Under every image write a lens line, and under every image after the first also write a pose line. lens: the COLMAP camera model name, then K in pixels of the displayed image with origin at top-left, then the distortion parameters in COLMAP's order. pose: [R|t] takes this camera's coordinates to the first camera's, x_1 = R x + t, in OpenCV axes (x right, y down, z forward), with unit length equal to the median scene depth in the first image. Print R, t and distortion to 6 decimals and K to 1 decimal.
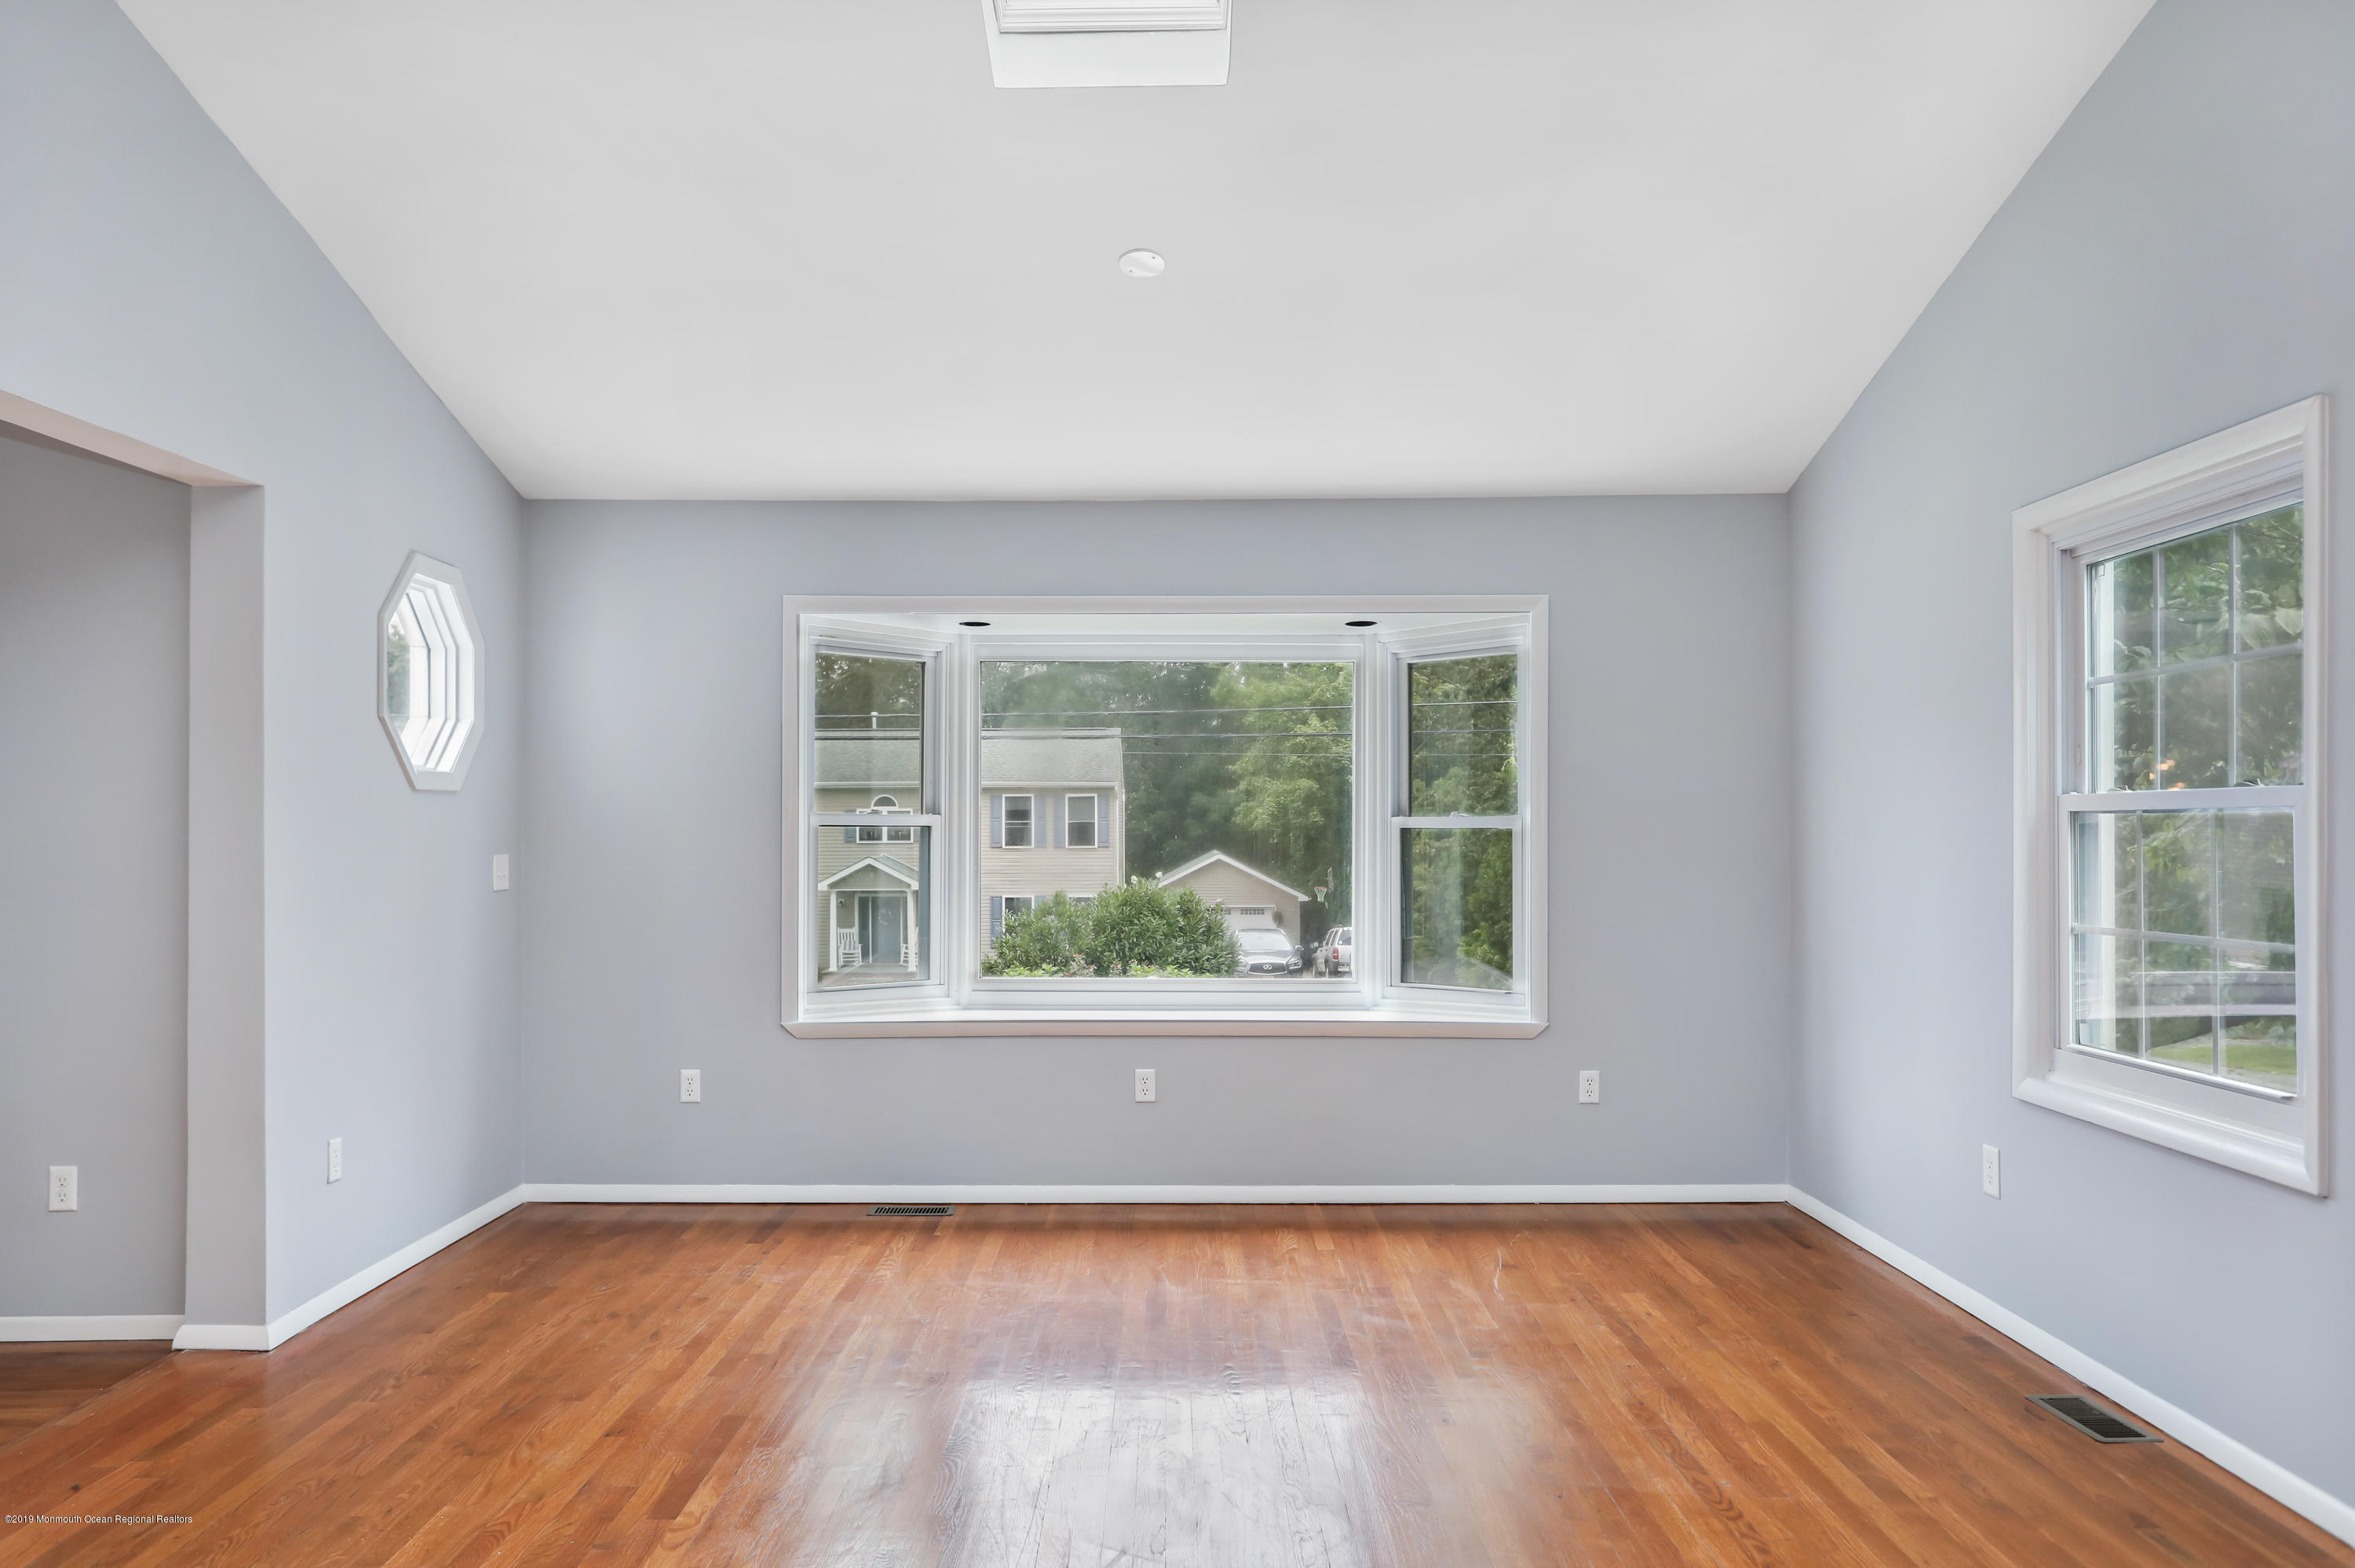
lens RADIAL K [[1727.4, 0, 1154.3], [0, 1727.4, 822.2], [0, 0, 1]] dist [0.009398, 0.004998]
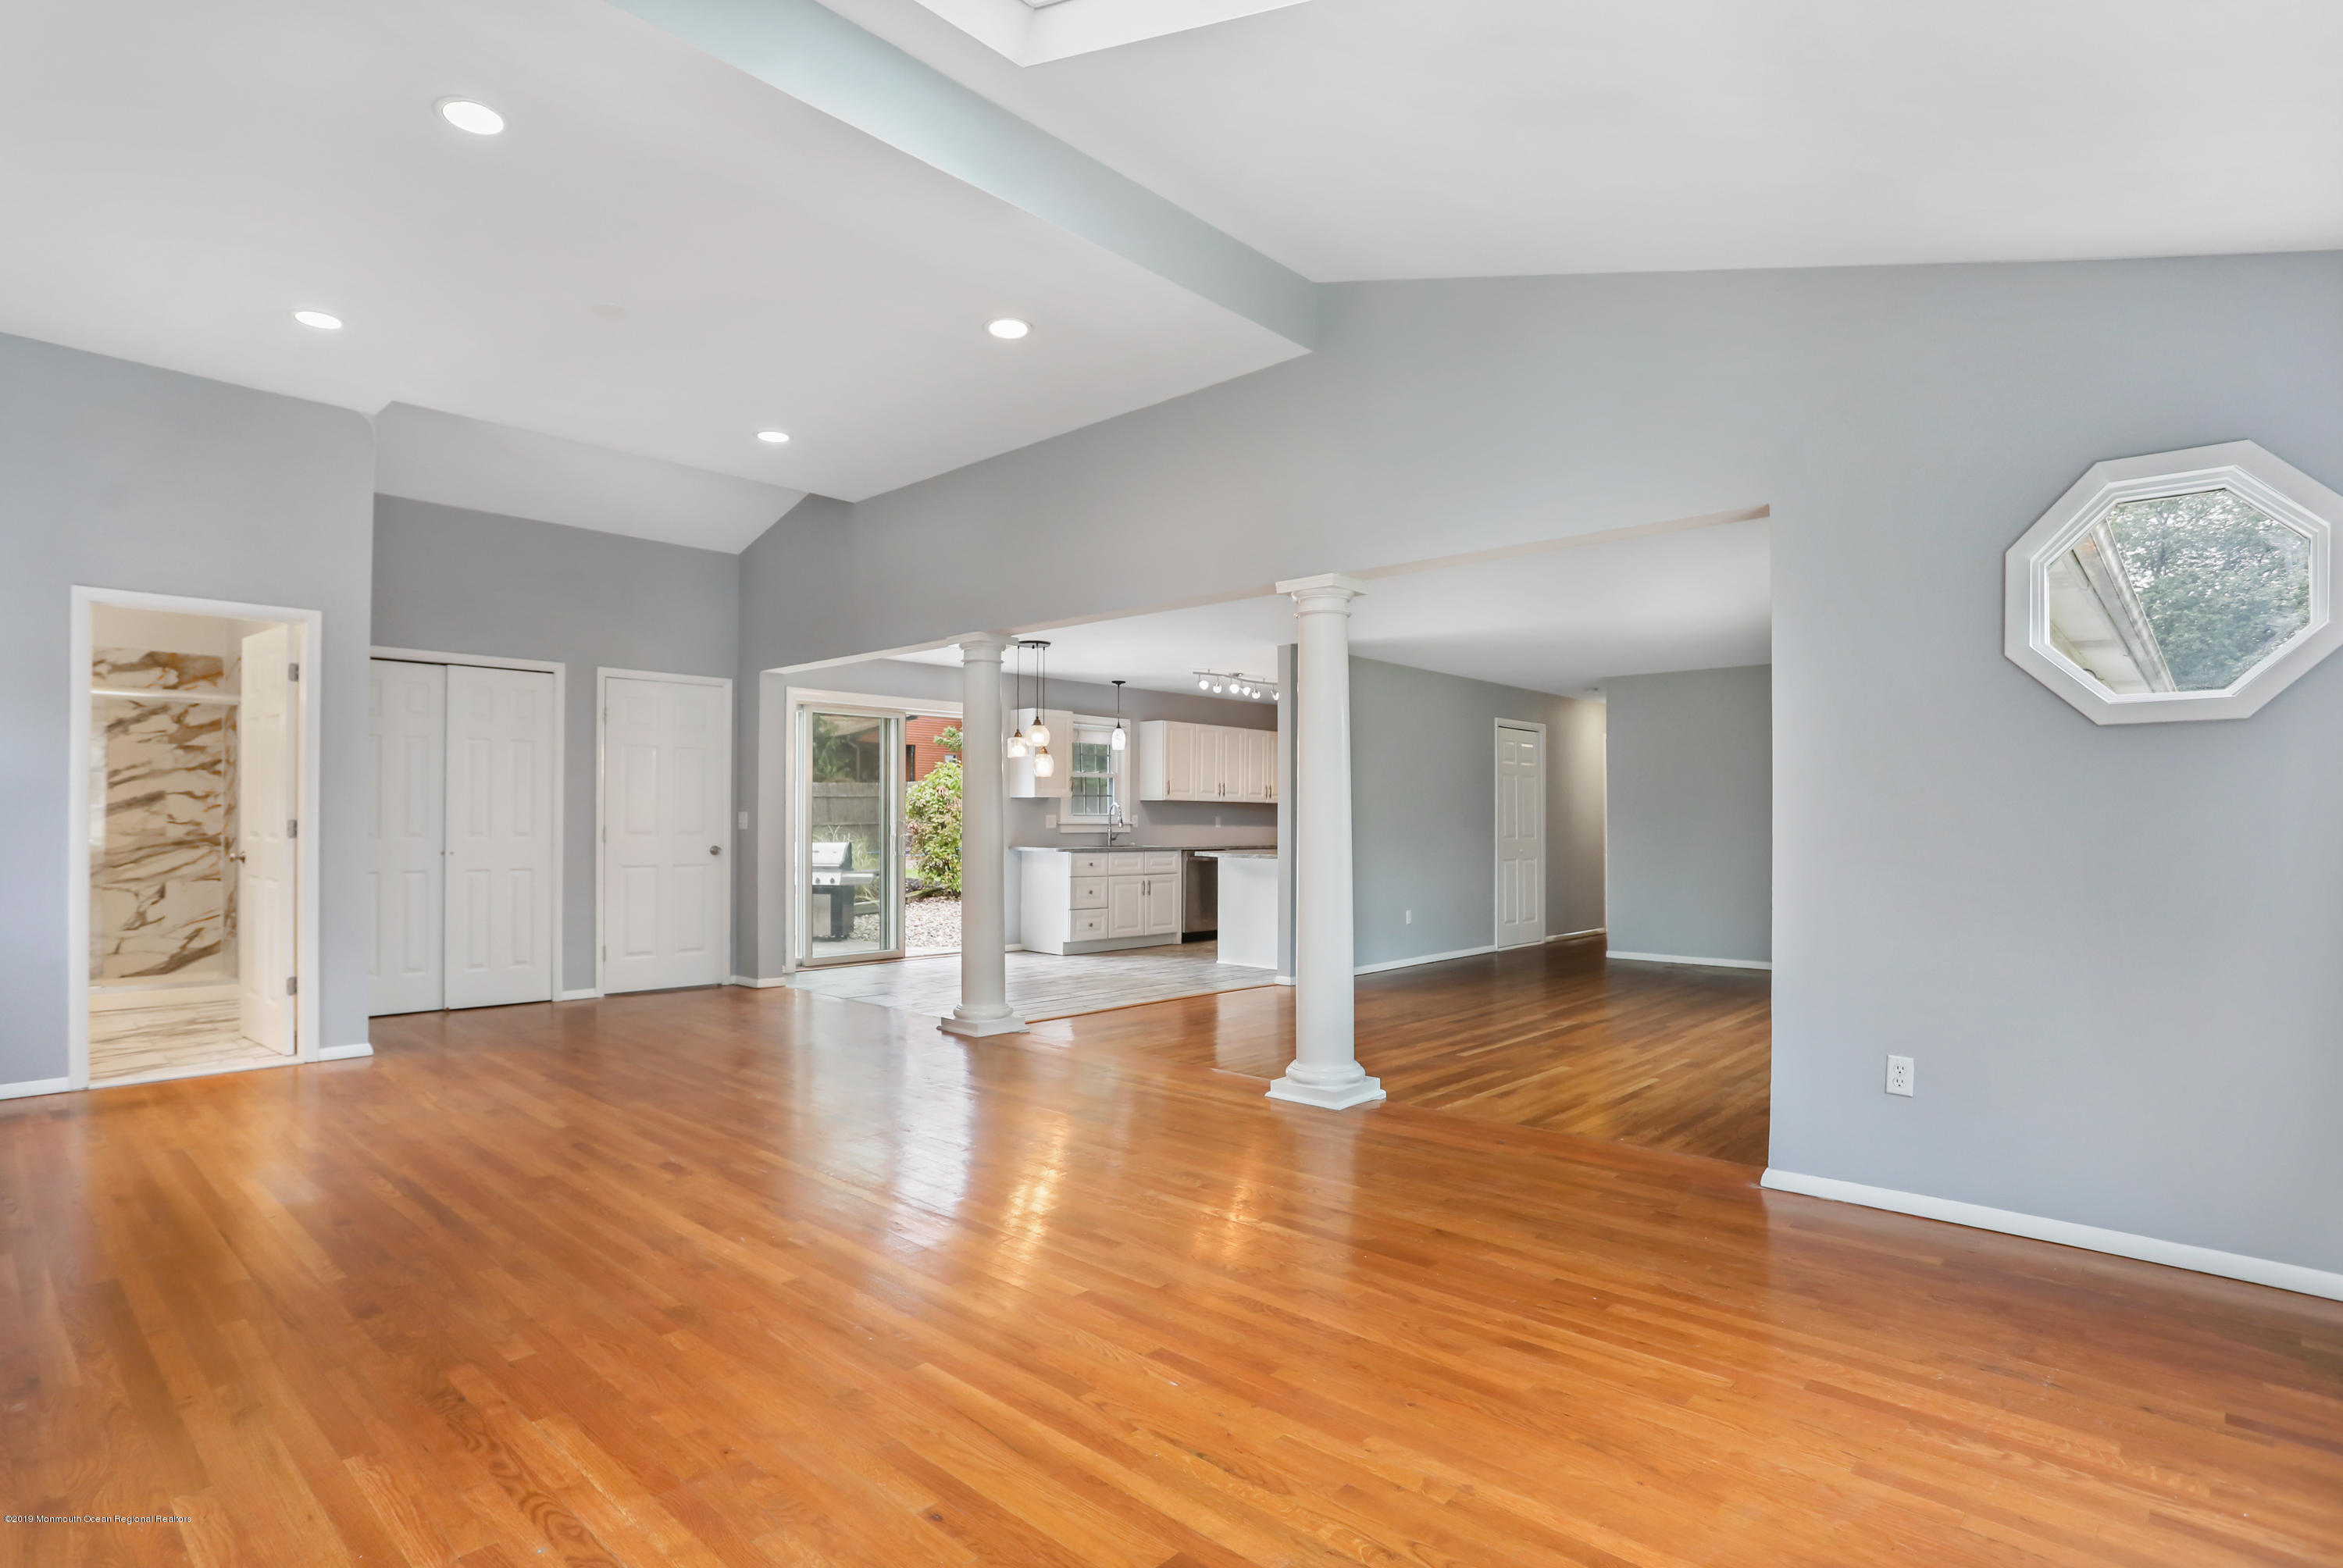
lens RADIAL K [[1163.8, 0, 1124.8], [0, 1163.8, 809.0], [0, 0, 1]] dist [-0.017098, 0.003548]
pose [[-0.689123, -0.006189, -0.724618, 0.338957], [-0.001714, 0.999975, -0.006911, 0.028726], [0.724642, -0.003521, -0.689116, 0.995729]]
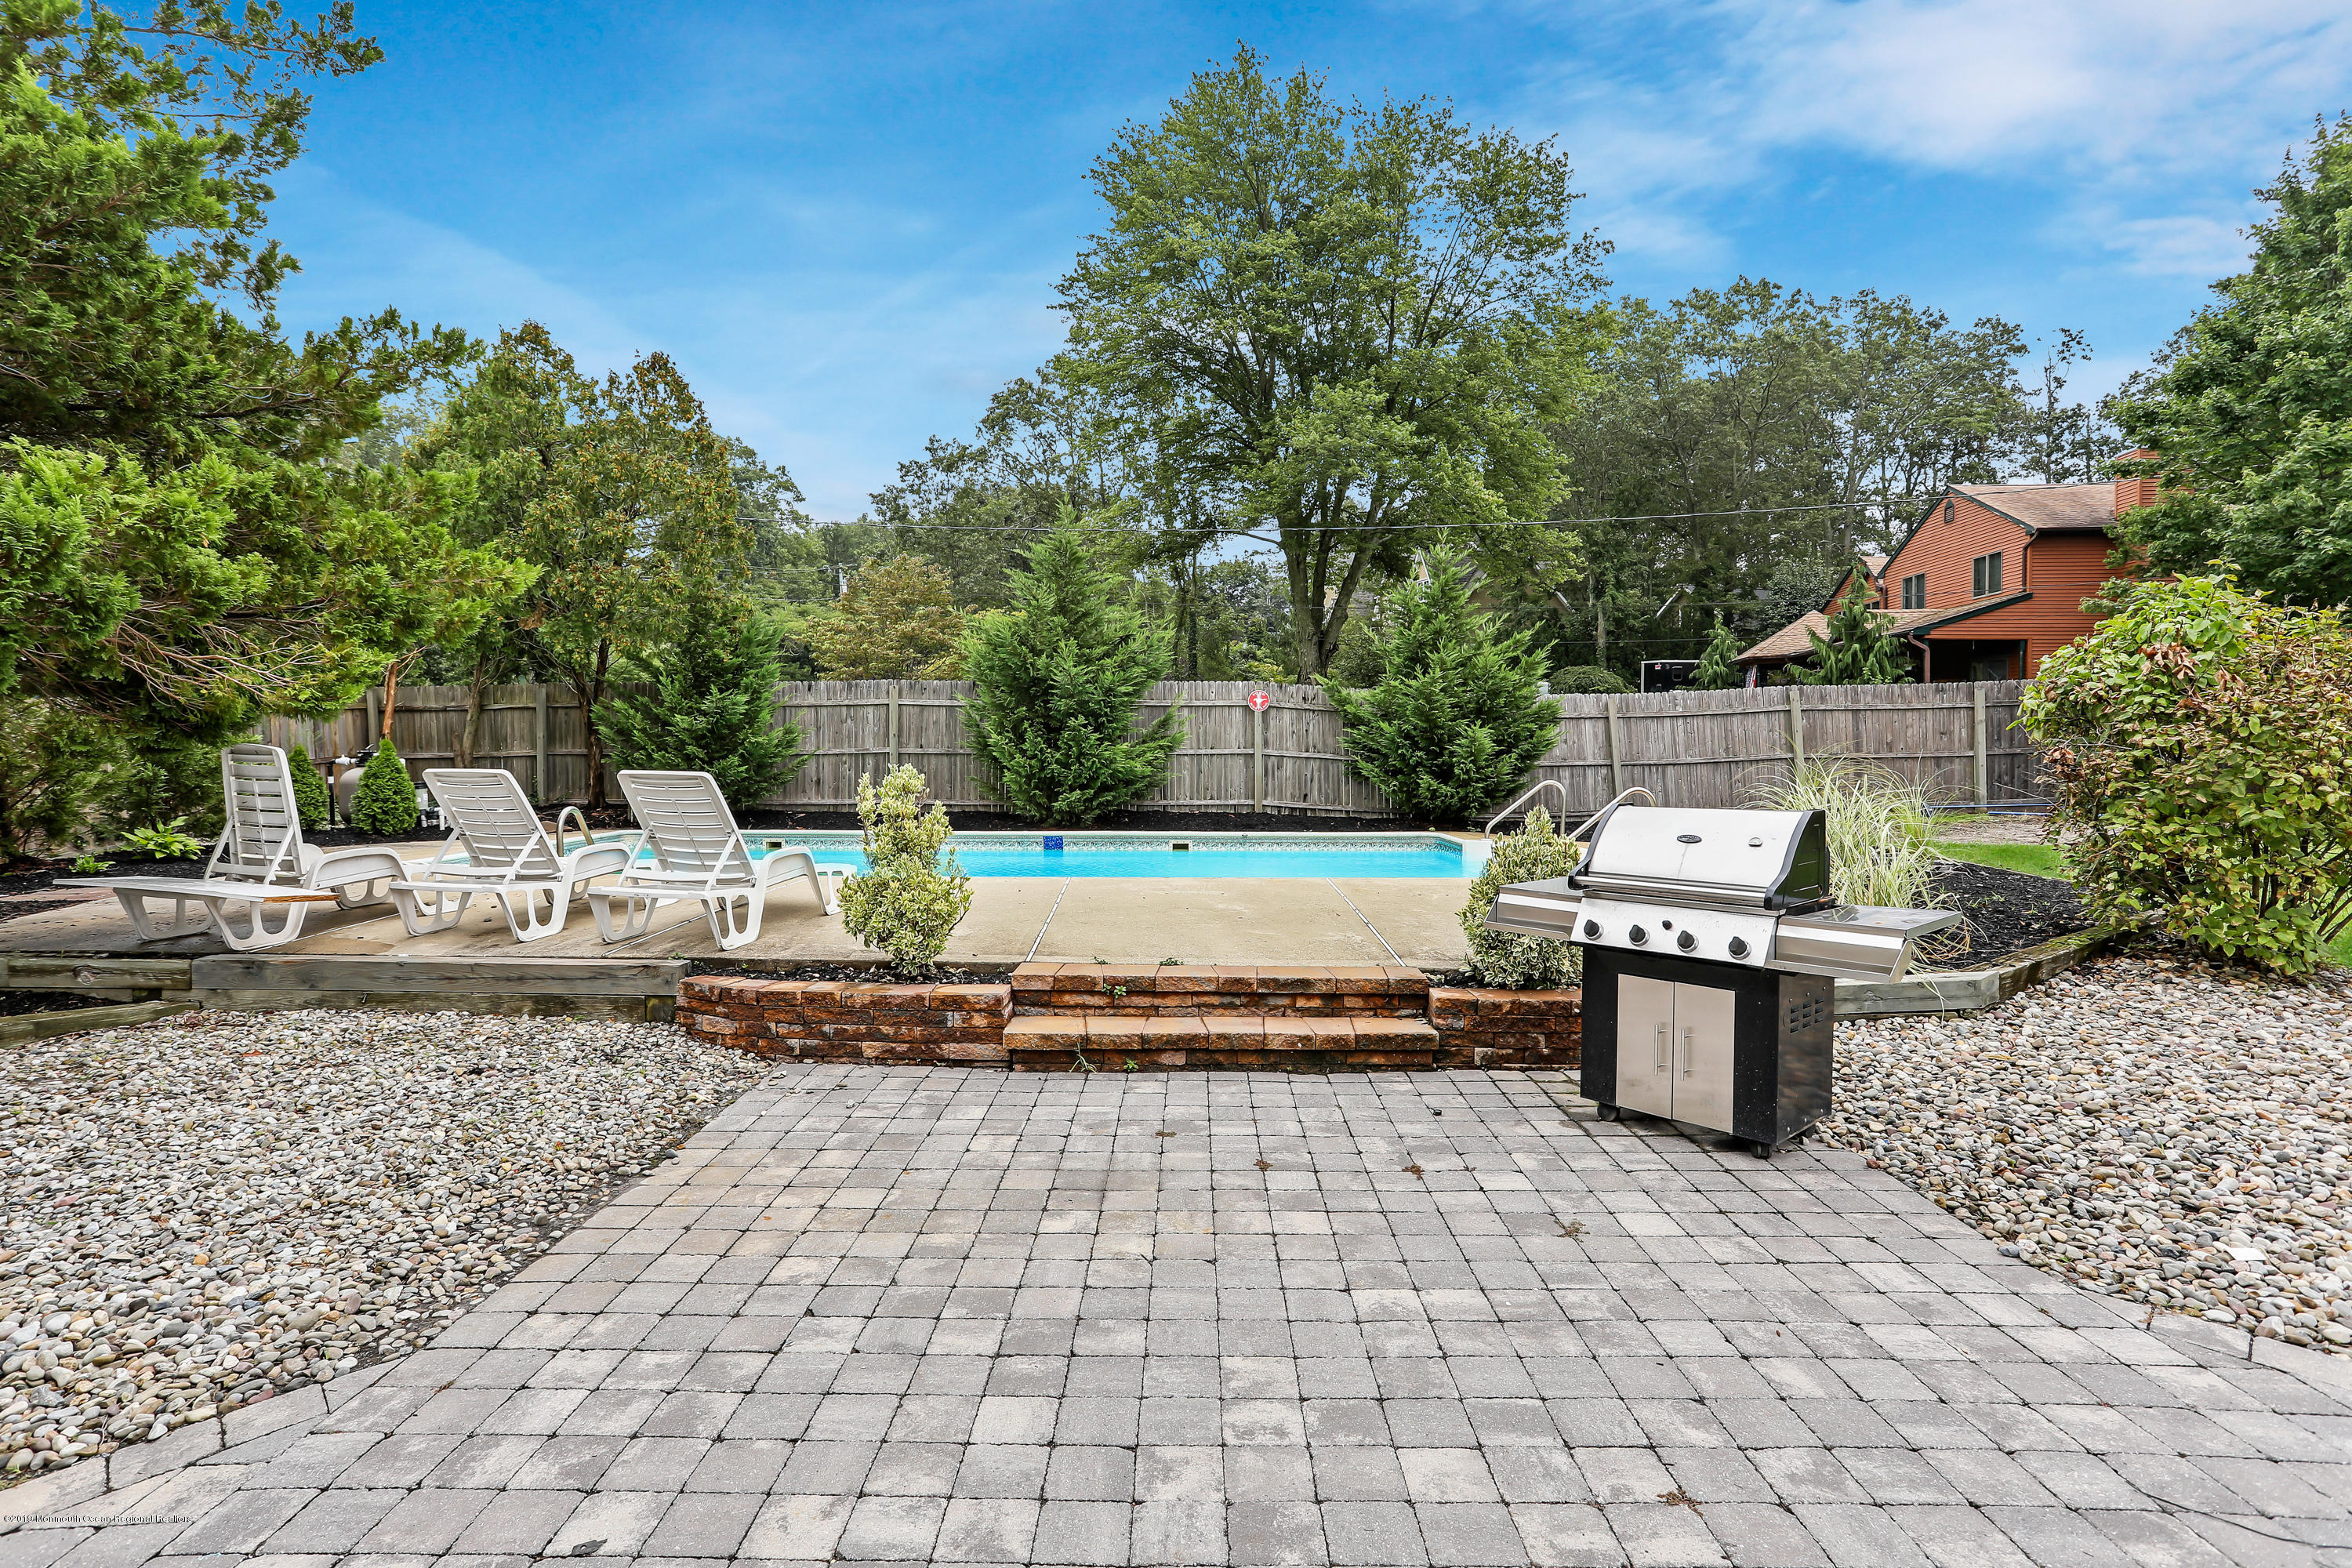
lens RADIAL K [[1168.3, 0, 1167.9], [0, 1168.3, 786.1], [0, 0, 1]] dist [-0.017098, 0.003548]
pose [[-1.000000, -0.000401, -0.000827, -0.825956], [-0.000426, 0.999542, 0.030270, 0.051727], [0.000815, 0.030270, -0.999541, -0.673325]]
